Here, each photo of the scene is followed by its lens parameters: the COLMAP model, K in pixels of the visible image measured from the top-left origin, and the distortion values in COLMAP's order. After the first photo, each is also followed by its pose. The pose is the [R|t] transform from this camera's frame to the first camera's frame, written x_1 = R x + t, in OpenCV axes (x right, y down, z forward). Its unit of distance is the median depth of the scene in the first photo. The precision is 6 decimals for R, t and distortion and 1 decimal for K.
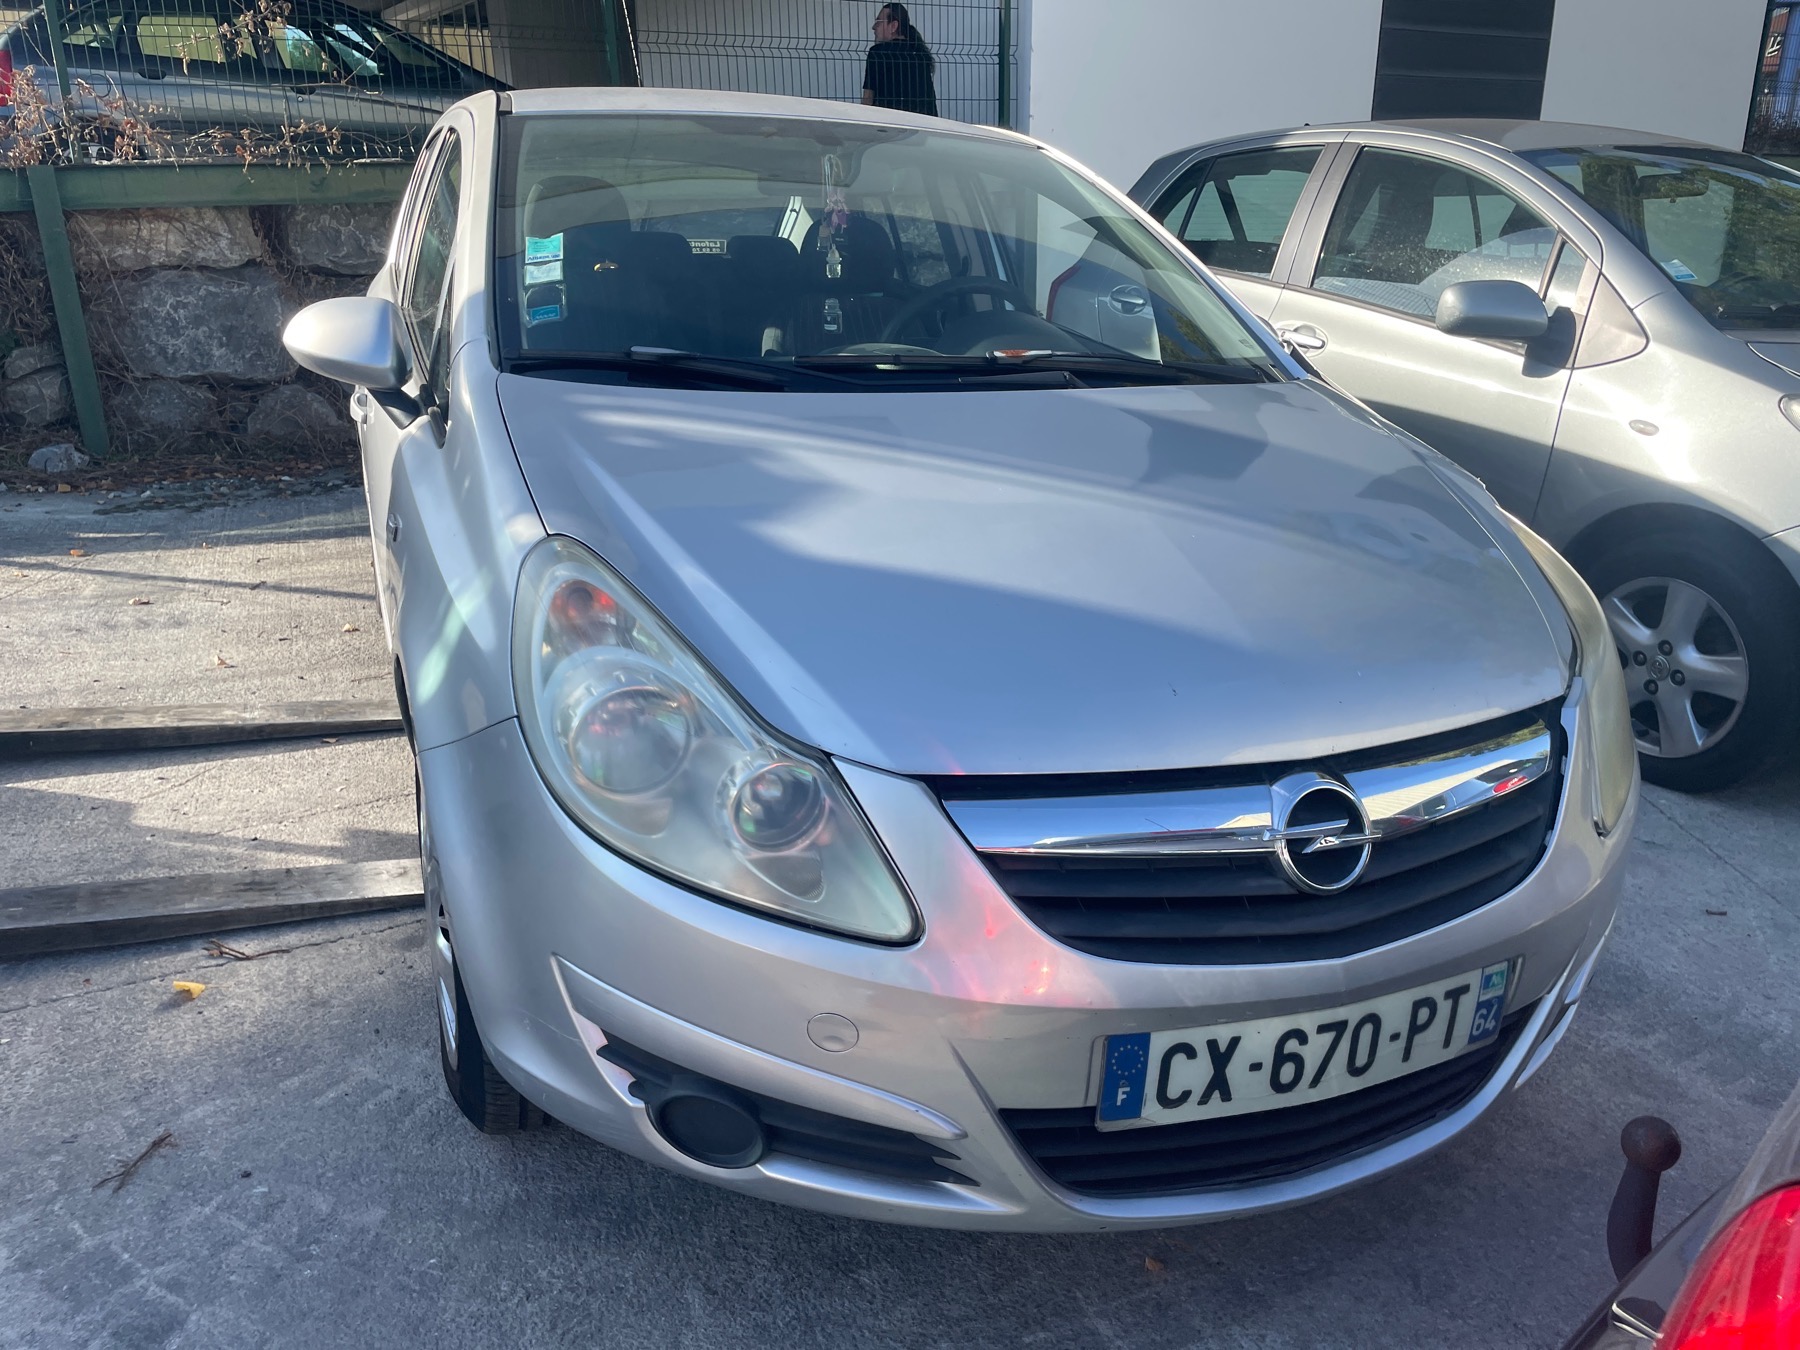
lens RADIAL K [[1369.0, 0, 901.4], [0, 1369.0, 684.5], [0, 0, 1]] dist [0.082135, -0.107615]
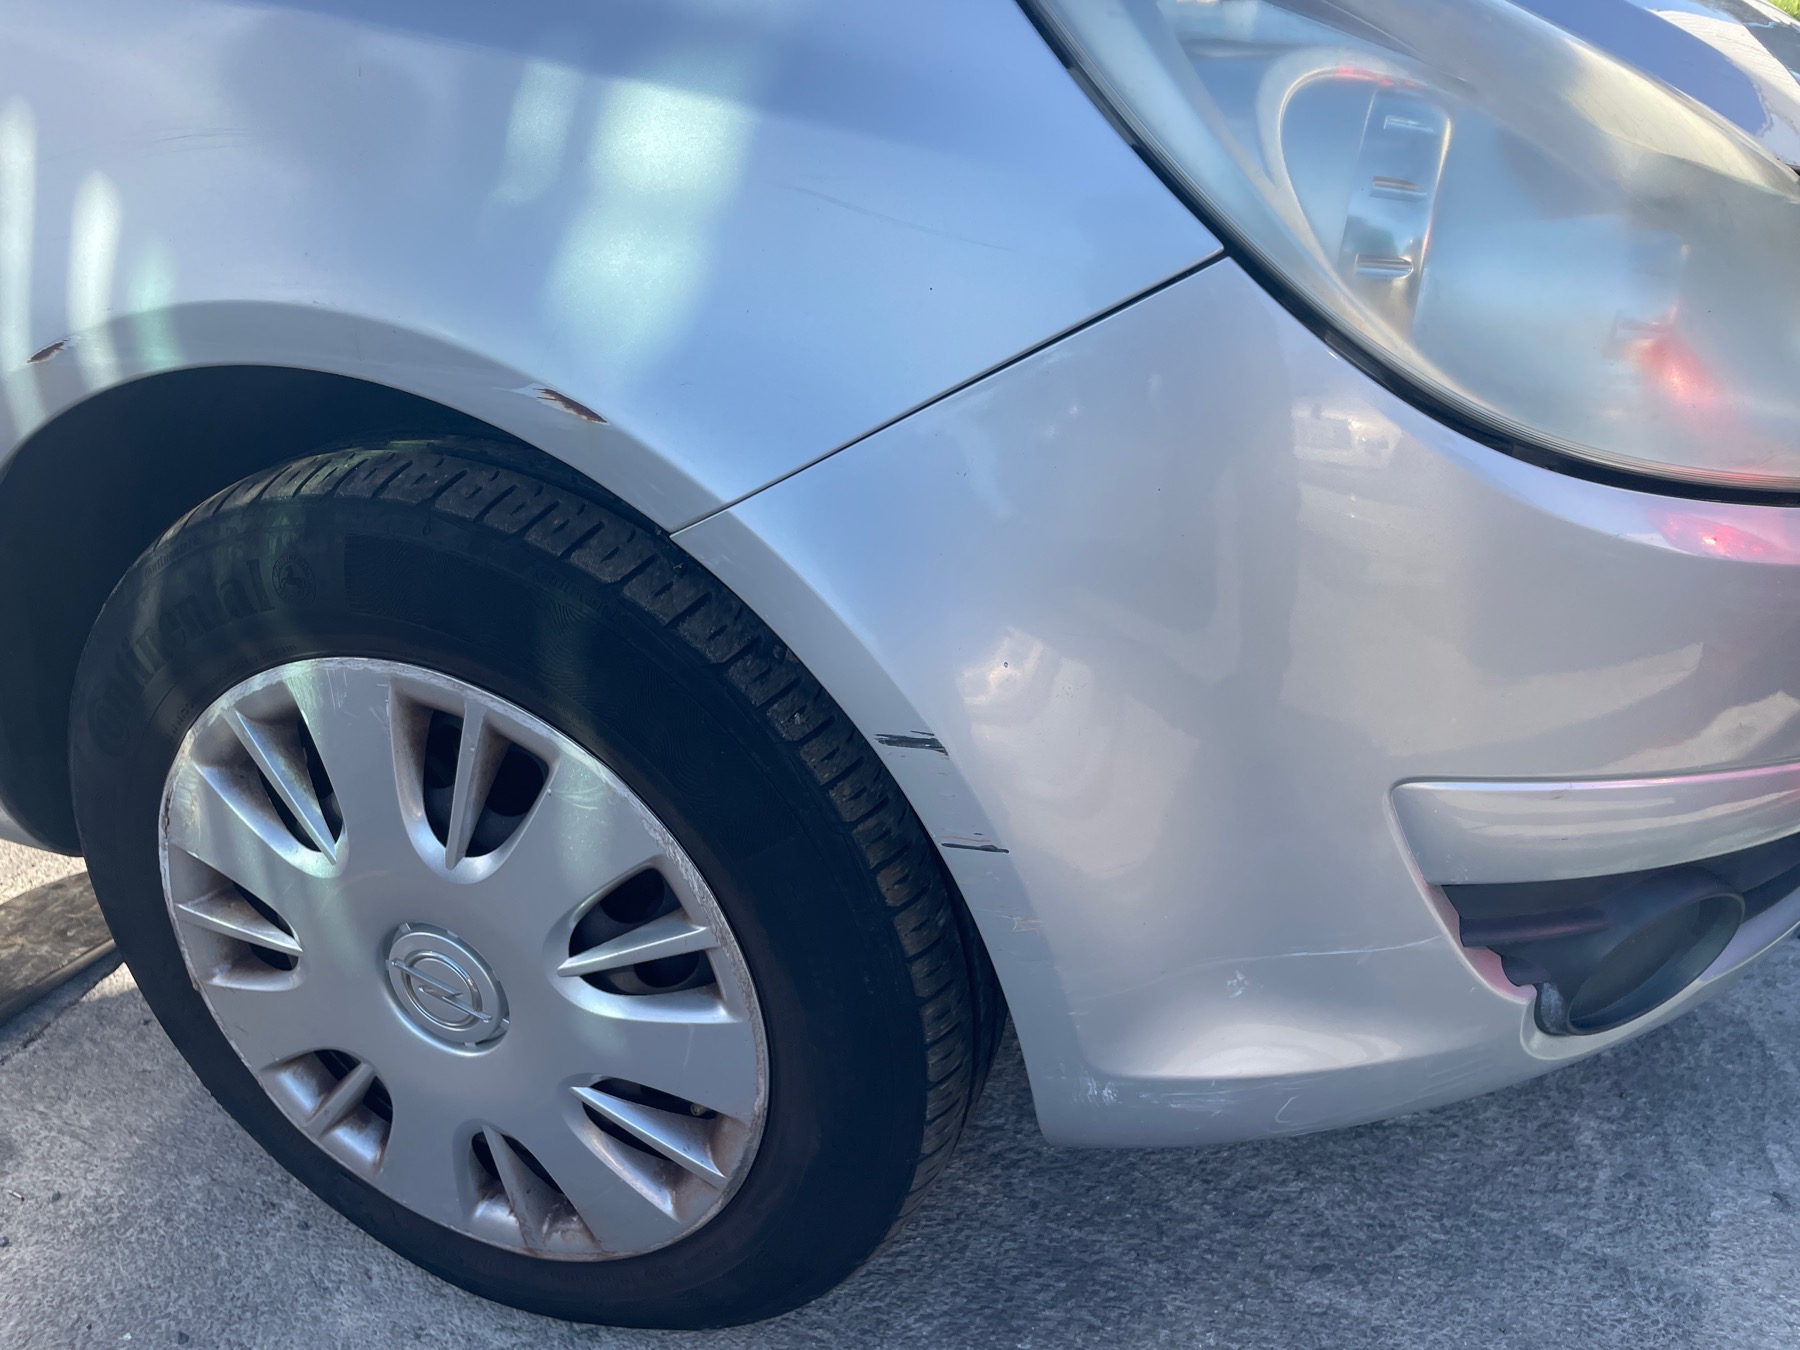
lens RADIAL K [[1369.0, 0, 897.3], [0, 1369.0, 686.5], [0, 0, 1]] dist [0.082135, -0.107615]
pose [[0.697652, -0.348189, 0.626135, -0.381996], [0.254398, 0.937401, 0.237826, 0.012817], [-0.669748, -0.006633, 0.742559, 0.477087]]
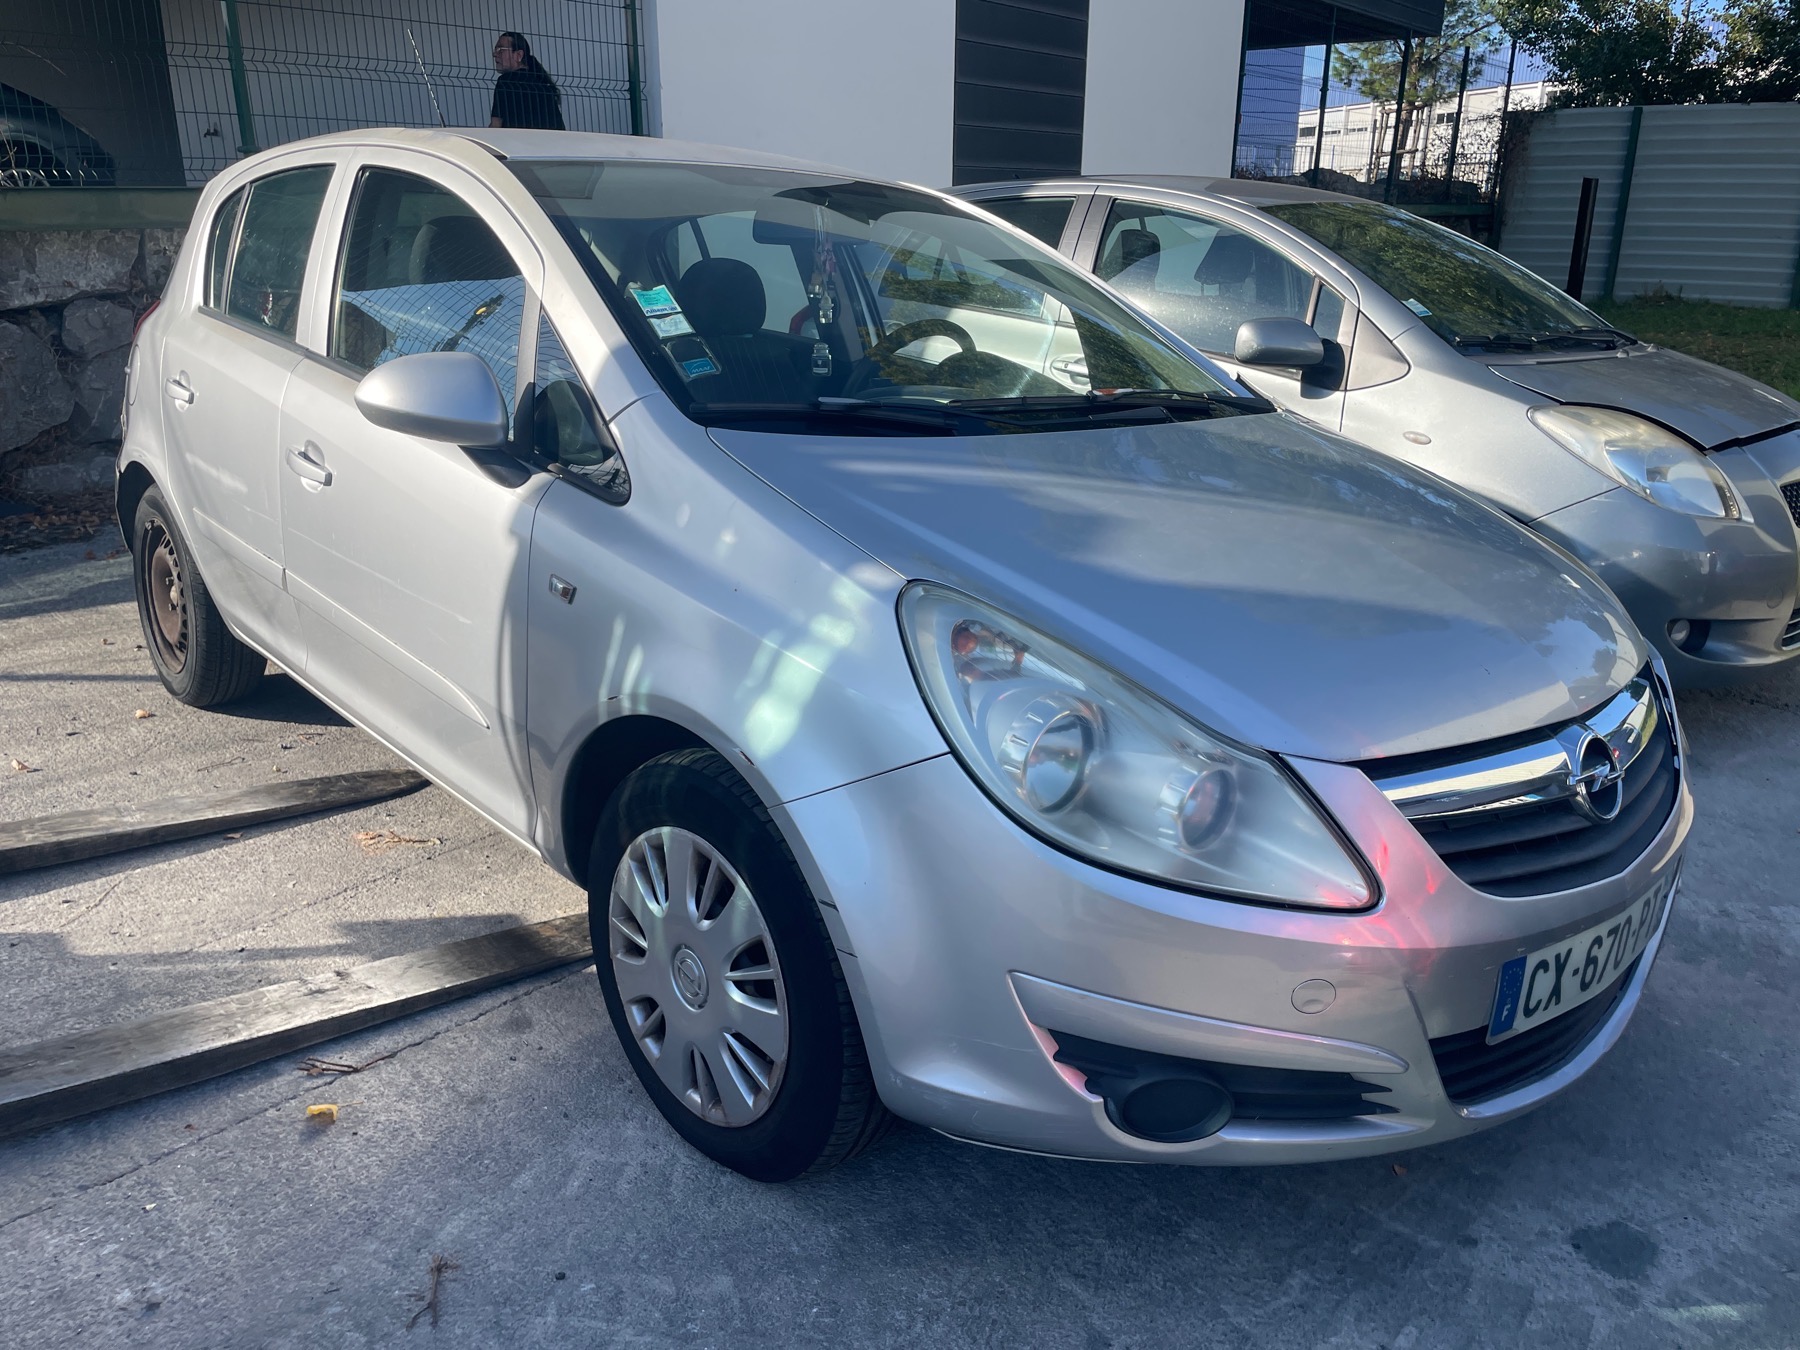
lens RADIAL K [[1369.0, 0, 892.4], [0, 1369.0, 673.6], [0, 0, 1]] dist [0.082135, -0.107615]
pose [[0.943798, -0.091018, 0.317744, -0.398063], [0.098899, 0.995059, -0.008724, -0.019811], [-0.315380, 0.039658, 0.948136, 0.011310]]
